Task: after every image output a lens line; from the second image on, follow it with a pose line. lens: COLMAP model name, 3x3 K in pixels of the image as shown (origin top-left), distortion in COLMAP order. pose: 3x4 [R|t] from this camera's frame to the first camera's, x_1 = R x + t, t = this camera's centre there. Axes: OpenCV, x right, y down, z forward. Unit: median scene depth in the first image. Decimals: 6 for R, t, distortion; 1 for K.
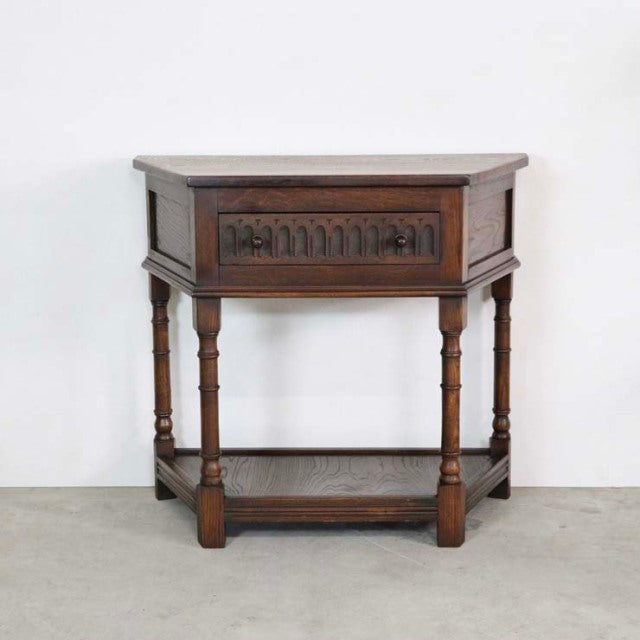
lens RADIAL K [[1562.0, 0, 320.0], [0, 1562.0, 320.0], [0, 0, 1]] dist [0.040636, 0.218069]
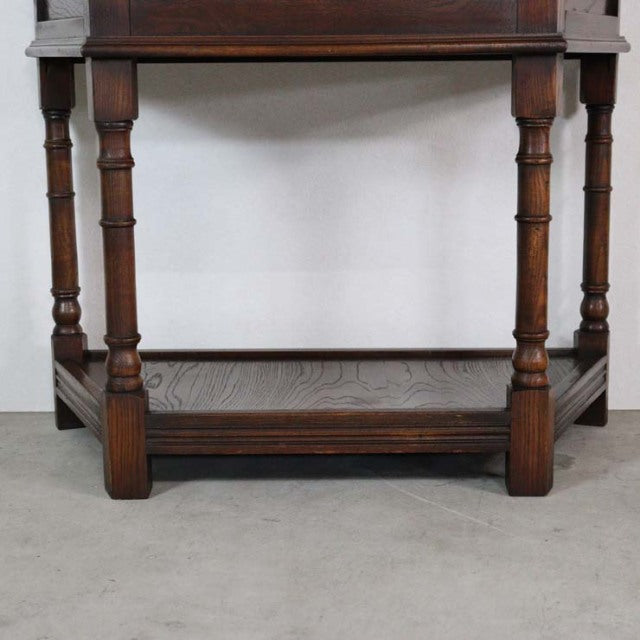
lens RADIAL K [[1318.1, 0, 320.0], [0, 1318.1, 320.0], [0, 0, 1]] dist [-0.007786, 0.425007]
pose [[0.999996, -0.002687, -0.001078, 0.004800], [0.002668, 0.999860, -0.016521, 0.087342], [0.001123, 0.016518, 0.999863, 0.504796]]
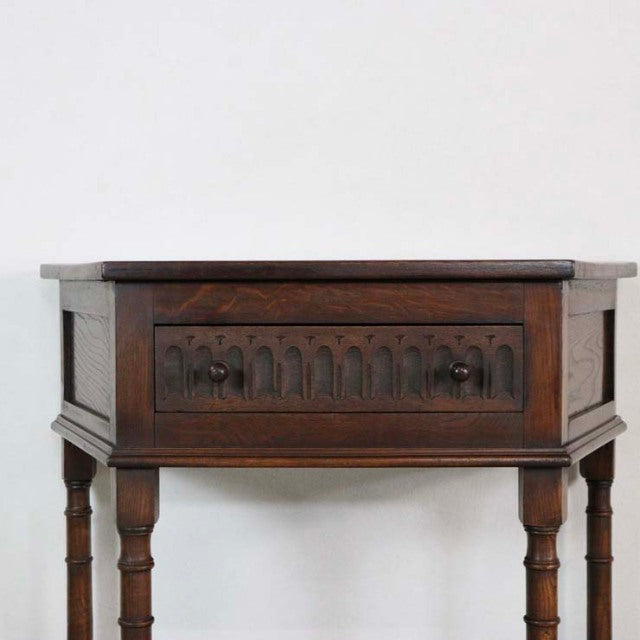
lens RADIAL K [[1249.8, 0, 320.1], [0, 1249.8, 341.7], [0, 0, 1]] dist [0.044250, 0.116736]
pose [[0.999981, 0.004342, 0.004393, -0.003333], [-0.003618, 0.988195, -0.153160, 0.010959], [-0.005006, 0.153142, 0.988192, 0.505897]]
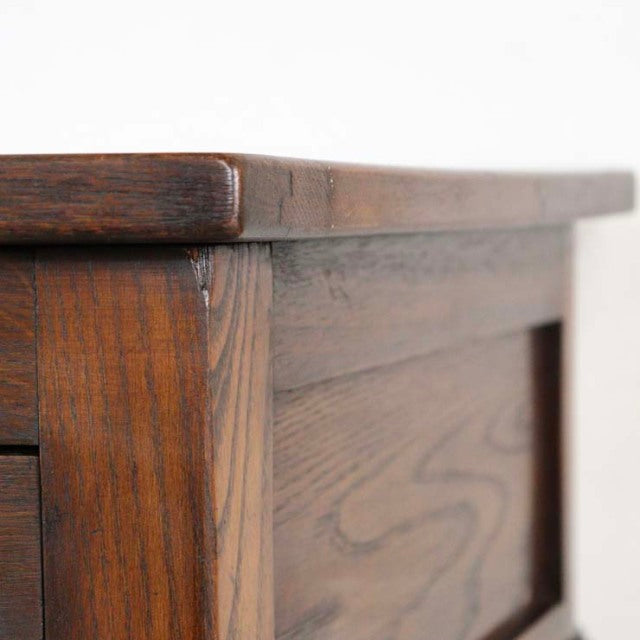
lens RADIAL K [[1562.0, 0, 320.0], [0, 1562.0, 320.0], [0, 0, 1]] dist [0.040636, 0.218069]
pose [[0.999855, -0.004691, -0.016352, 0.098775], [0.002551, 0.991701, -0.128542, -0.060310], [0.016819, 0.128482, 0.991569, 0.832785]]
